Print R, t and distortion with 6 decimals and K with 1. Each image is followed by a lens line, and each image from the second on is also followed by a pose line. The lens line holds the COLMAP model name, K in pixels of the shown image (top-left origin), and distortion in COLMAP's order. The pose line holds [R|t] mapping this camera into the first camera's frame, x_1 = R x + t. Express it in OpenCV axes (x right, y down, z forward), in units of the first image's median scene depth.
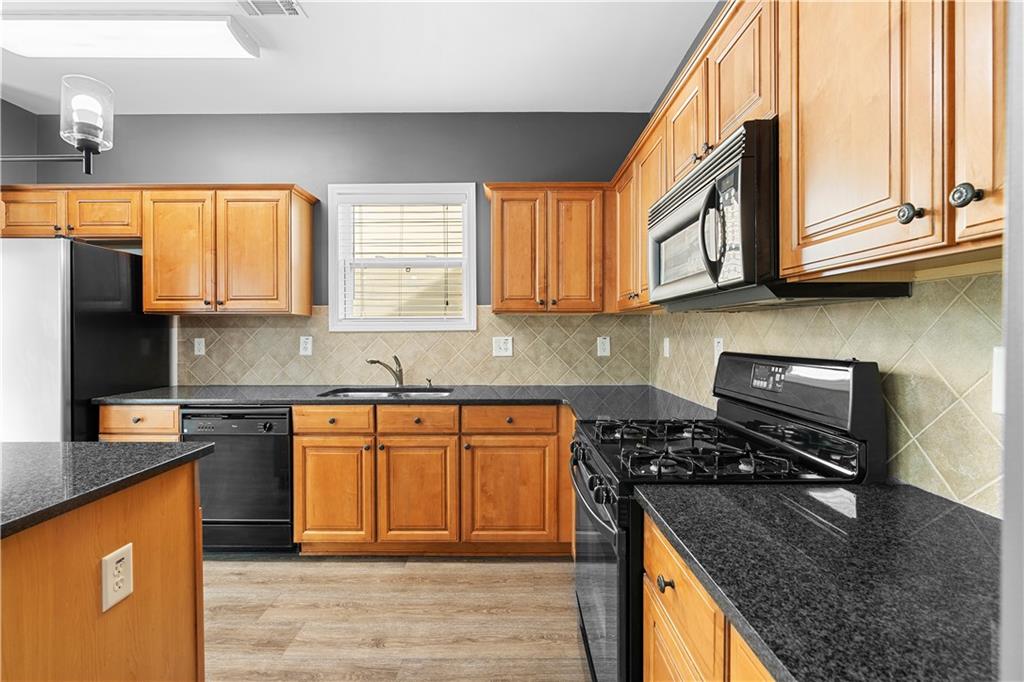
lens RADIAL K [[463.1, 0, 511.7], [0, 463.1, 338.1], [0, 0, 1]] dist [-0.003912, 0.000527]
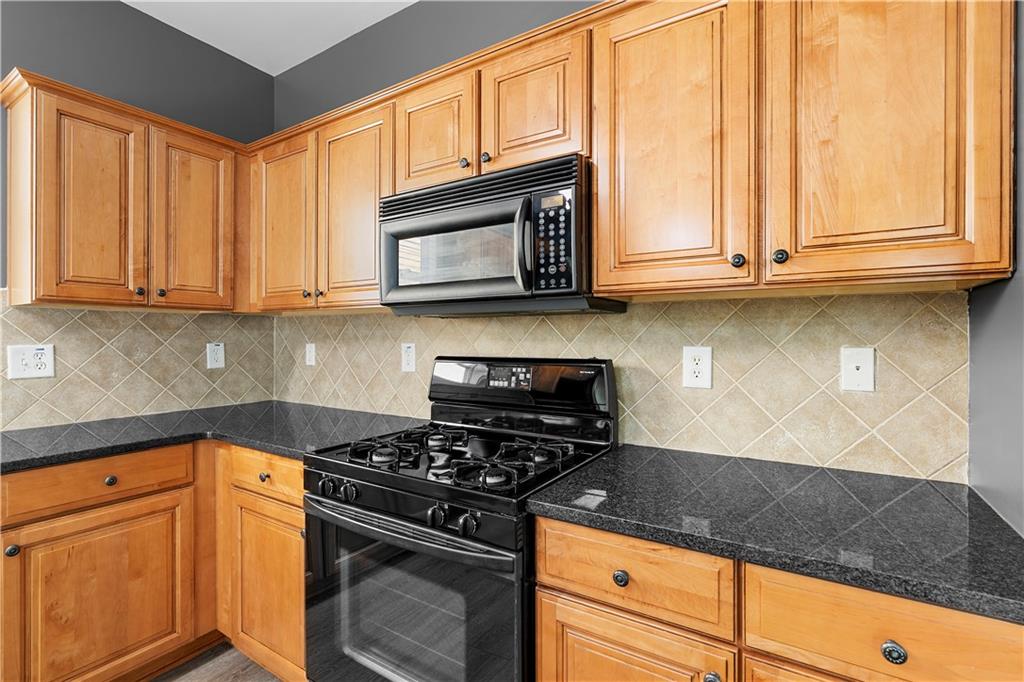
lens RADIAL K [[472.4, 0, 511.5], [0, 472.4, 338.9], [0, 0, 1]] dist [-0.004400, 0.000043]
pose [[0.534371, -0.000340, 0.845250, -0.218569], [0.008422, 0.999952, -0.004922, -0.001662], [-0.845208, 0.009749, 0.534348, 0.196360]]
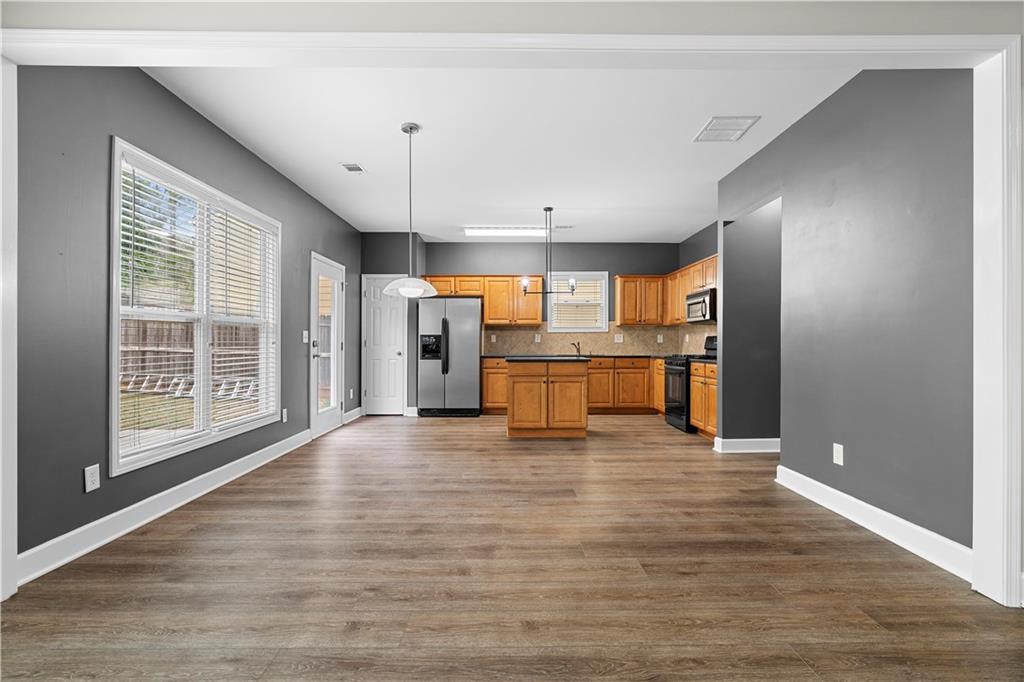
lens RADIAL K [[464.6, 0, 513.4], [0, 464.6, 341.6], [0, 0, 1]] dist [-0.001676, 0.000109]
pose [[0.999917, 0.002373, 0.012629, -0.674063], [-0.002170, 0.999869, -0.016028, 0.082560], [-0.012665, 0.015999, 0.999792, -1.595392]]
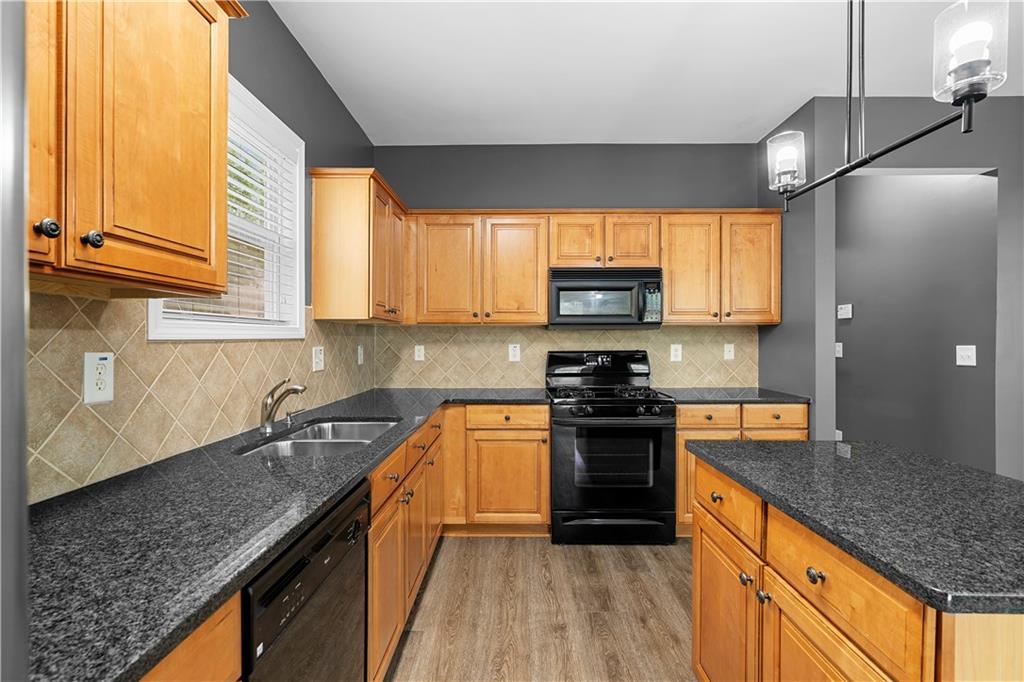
lens RADIAL K [[464.6, 0, 513.4], [0, 464.6, 341.6], [0, 0, 1]] dist [-0.001676, 0.000109]
pose [[0.004947, -0.001524, 0.999987, -0.921529], [0.013149, 0.999912, 0.001459, -0.009240], [-0.999901, 0.013142, 0.004967, 0.733091]]
